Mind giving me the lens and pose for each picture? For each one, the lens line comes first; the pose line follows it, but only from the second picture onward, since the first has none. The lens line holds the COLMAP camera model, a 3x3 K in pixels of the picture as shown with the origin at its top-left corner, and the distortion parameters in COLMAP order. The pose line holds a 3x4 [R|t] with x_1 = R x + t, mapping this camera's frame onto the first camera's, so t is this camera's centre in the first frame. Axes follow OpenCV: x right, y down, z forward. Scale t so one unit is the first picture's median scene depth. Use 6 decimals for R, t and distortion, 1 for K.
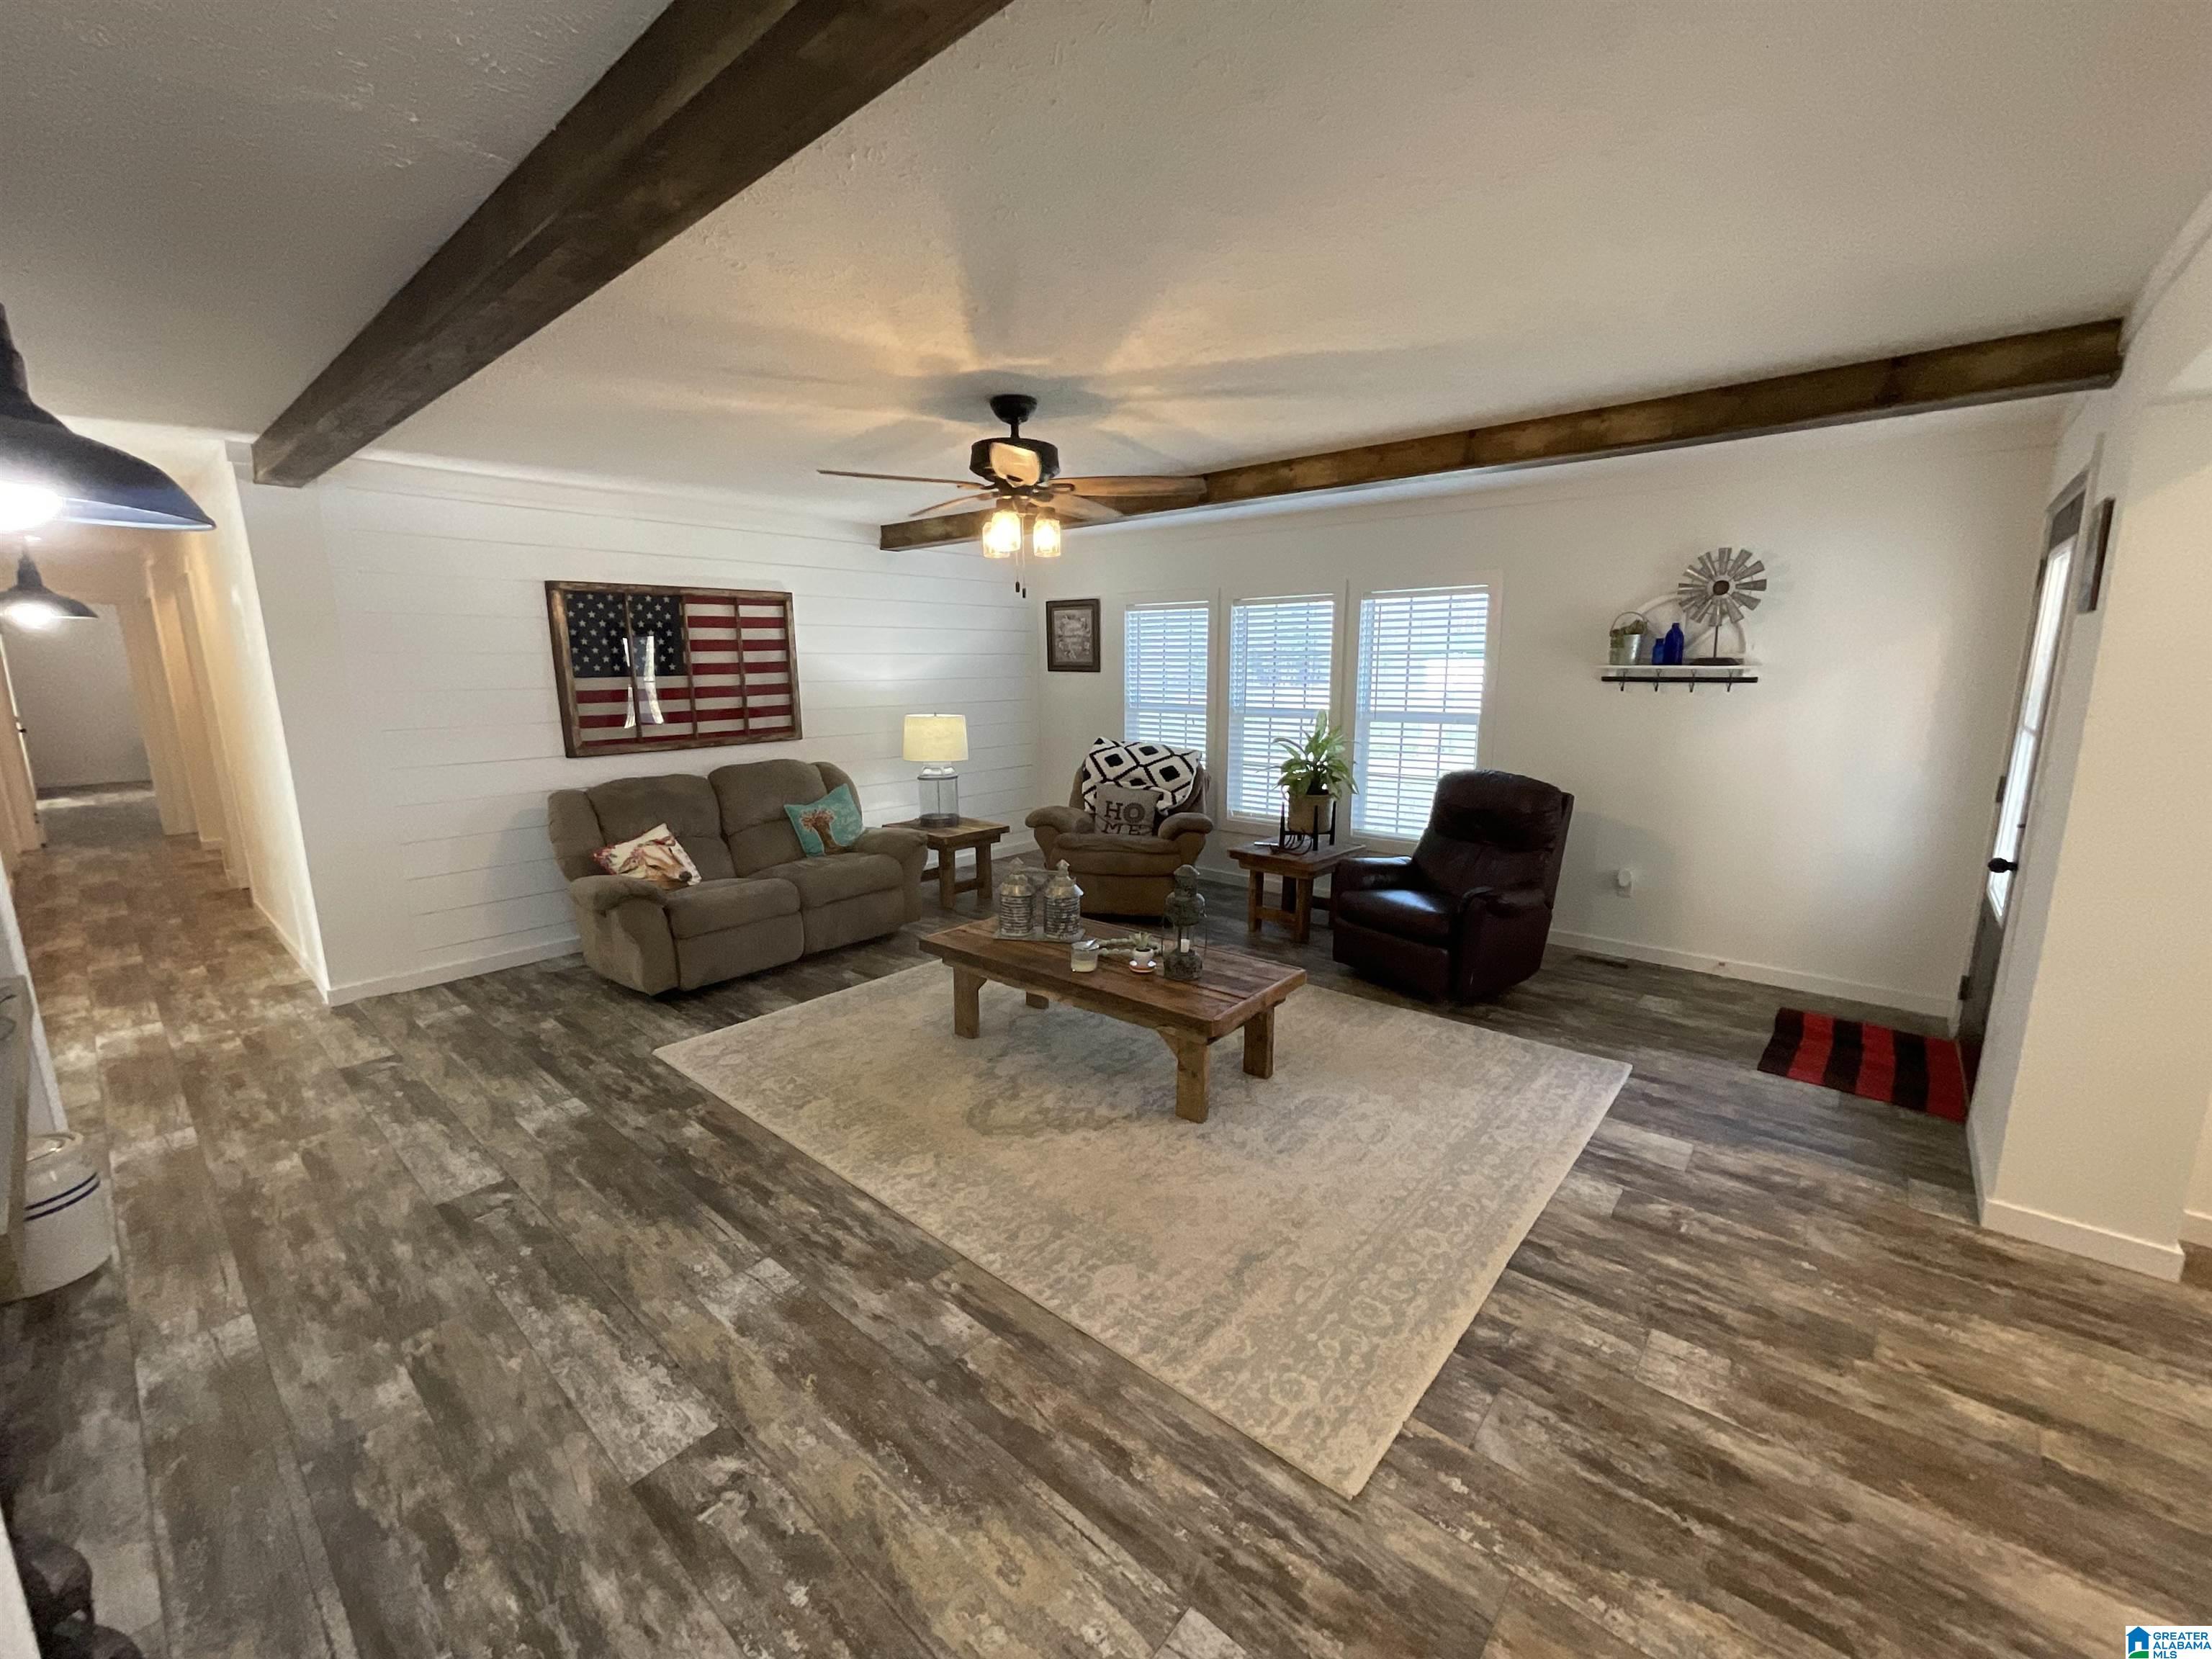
lens RADIAL K [[897.4, 0, 1104.8], [0, 897.4, 830.7], [0, 0, 1]] dist [-0.000871, -0.000226]
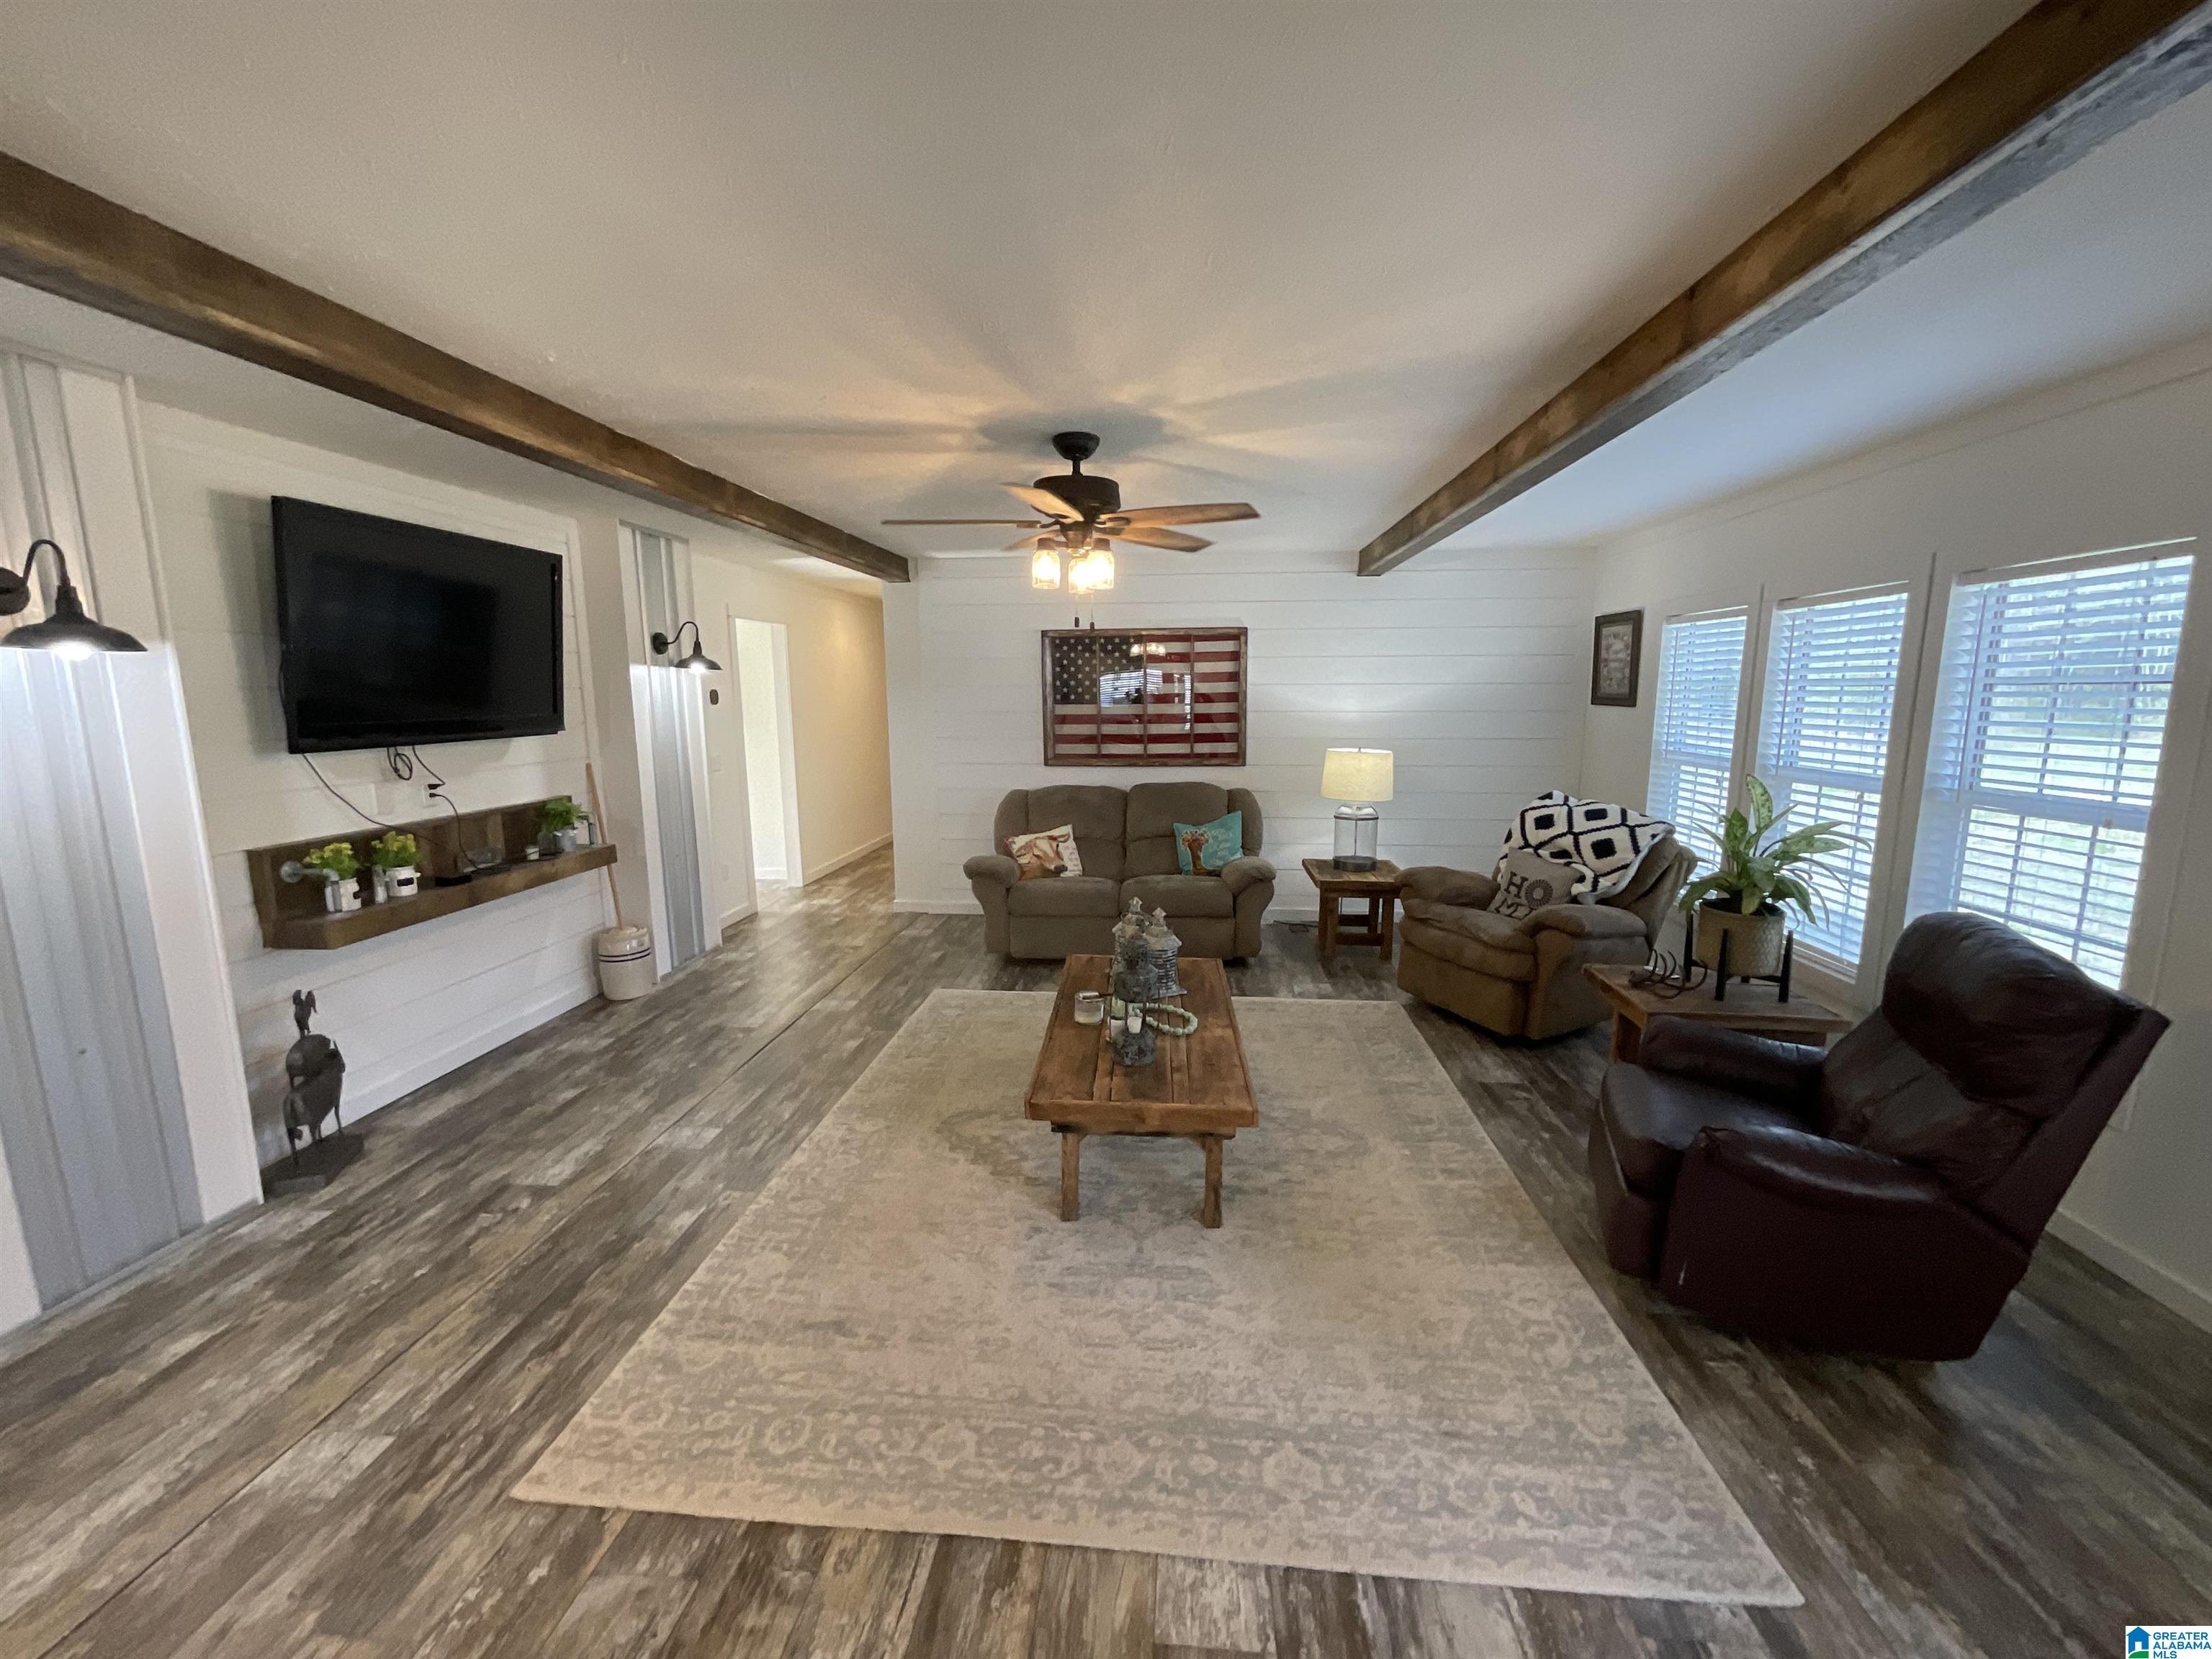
lens RADIAL K [[897.4, 0, 1105.6], [0, 897.4, 828.6], [0, 0, 1]] dist [-0.000871, -0.000226]
pose [[0.581523, 0.126558, -0.803625, 0.994267], [-0.150976, 0.987454, 0.046258, -0.125917], [0.799398, 0.094428, 0.593335, 0.599920]]
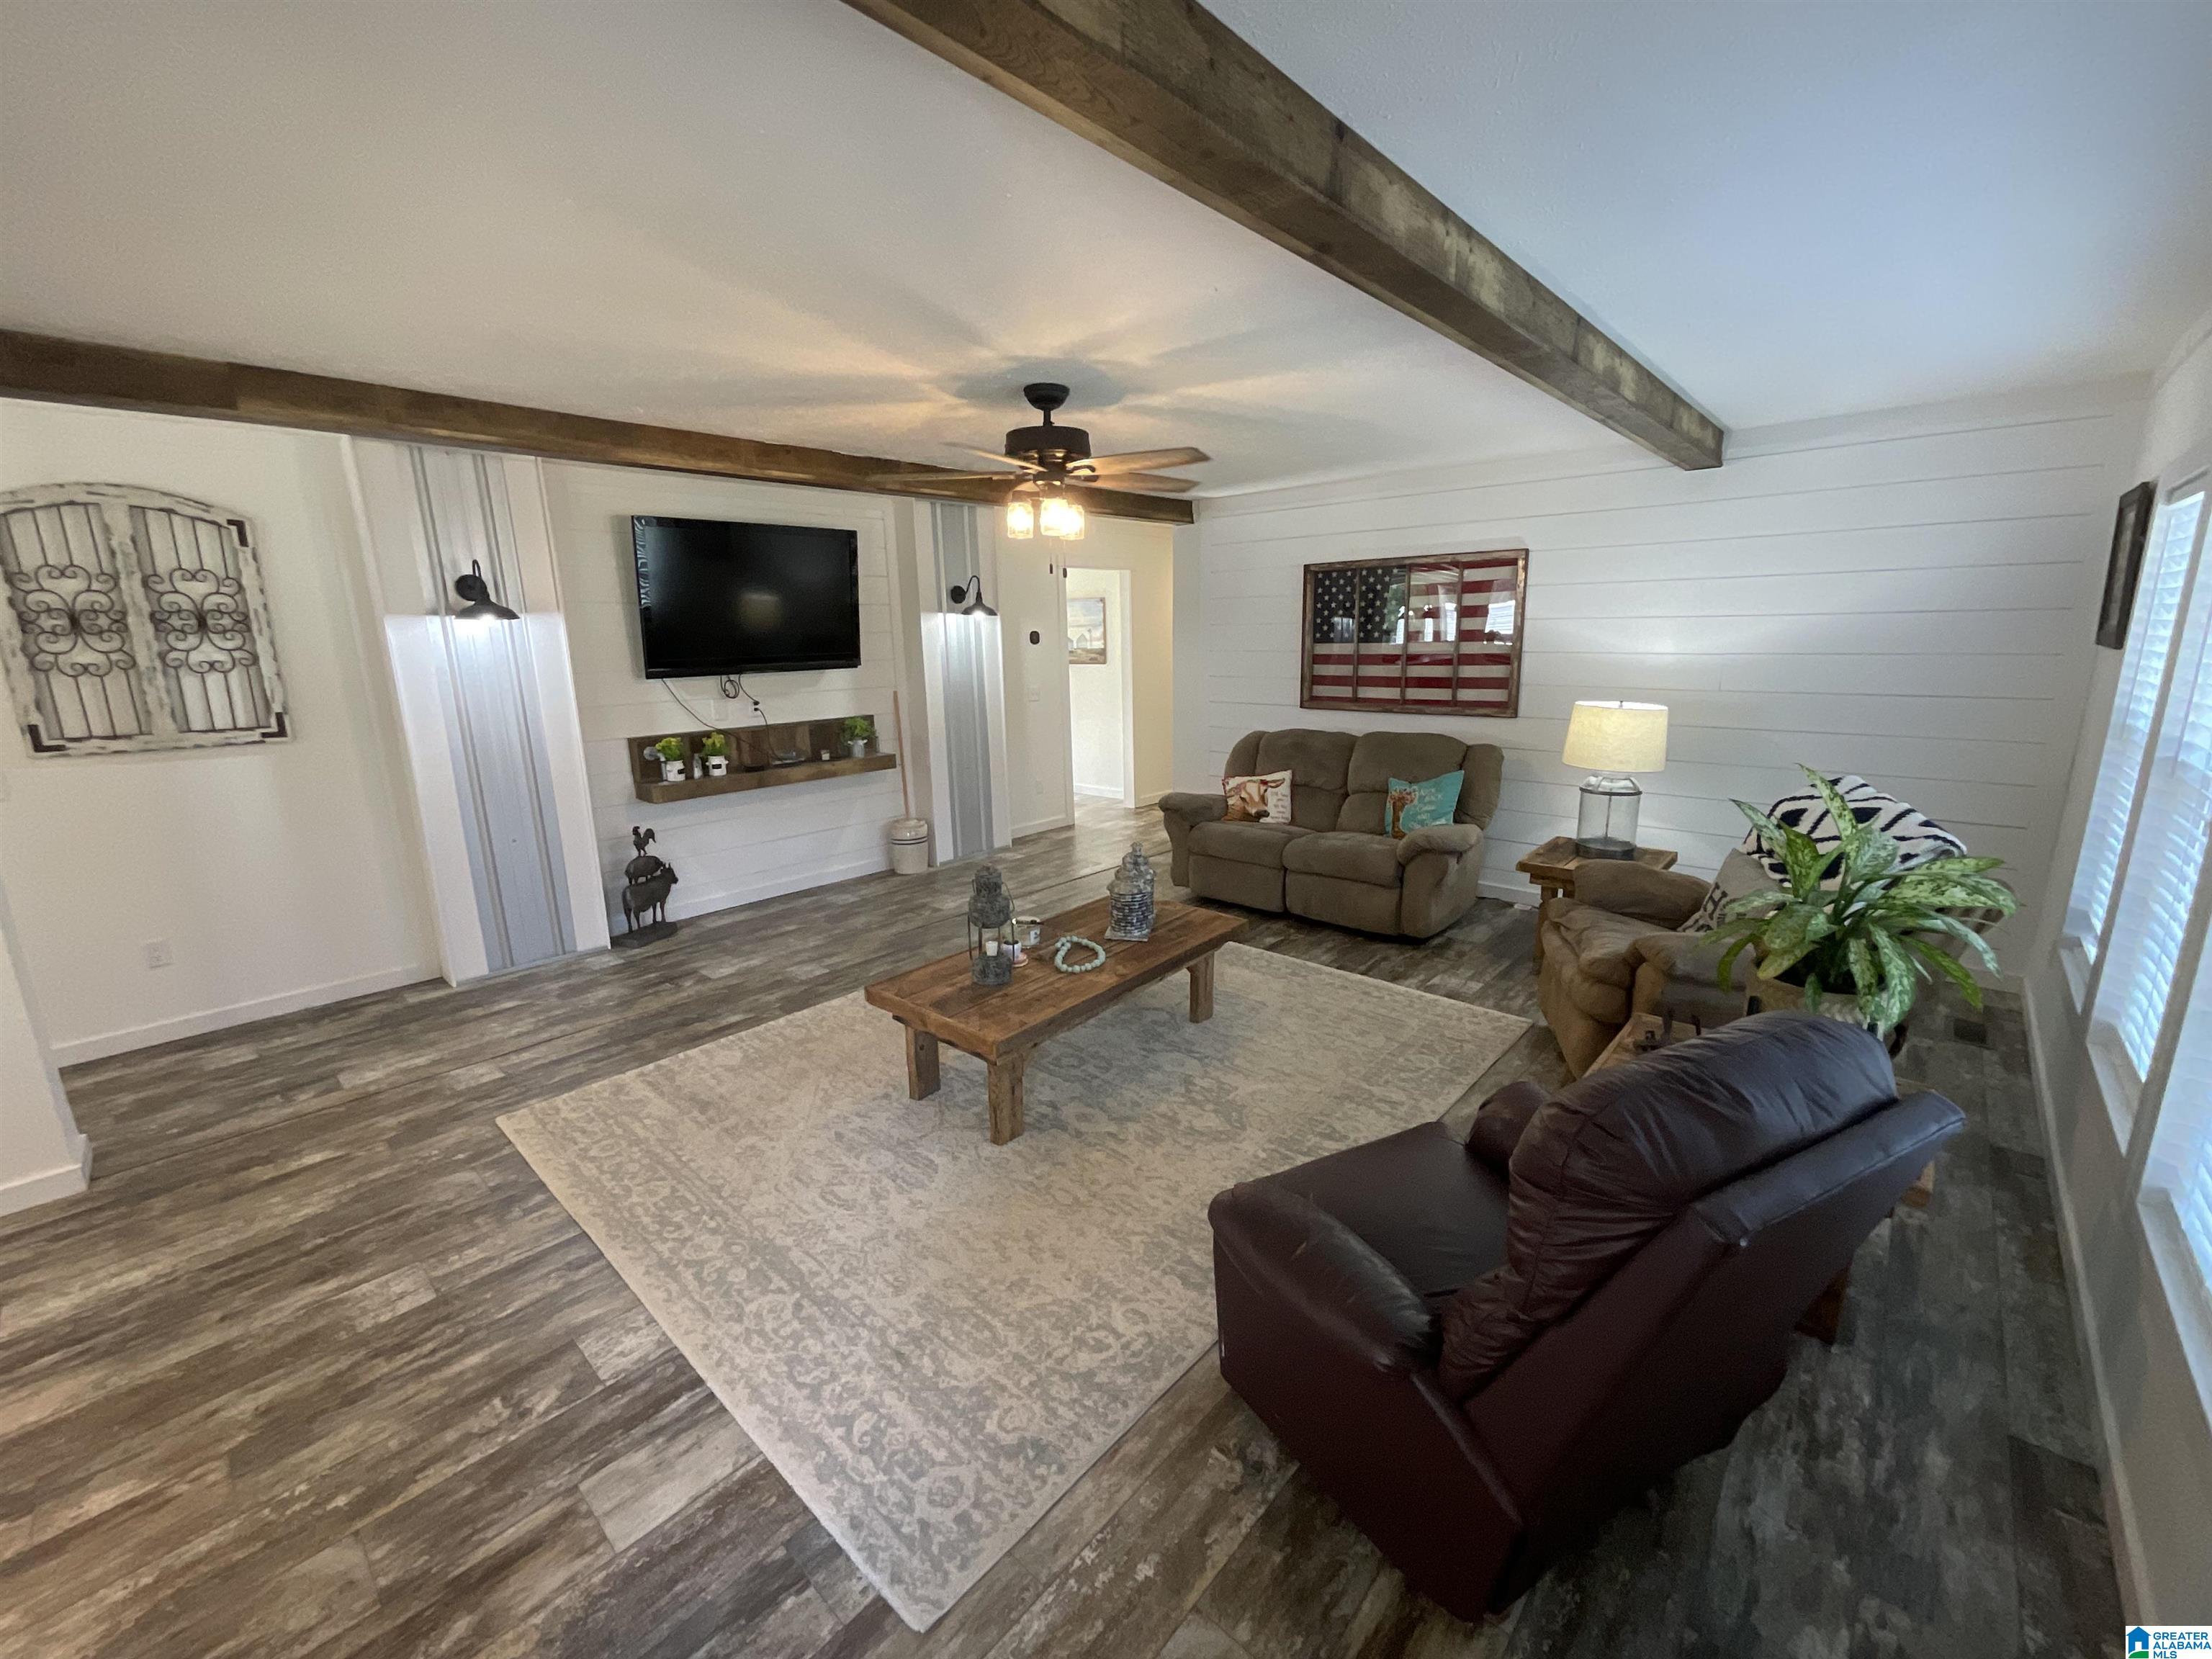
lens RADIAL K [[897.4, 0, 1106.1], [0, 897.4, 834.8], [0, 0, 1]] dist [-0.000871, -0.000226]
pose [[-0.025533, 0.228074, -0.973309, 1.301250], [-0.170126, 0.958432, 0.229051, -0.296335], [0.985091, 0.171434, 0.014330, 1.453720]]
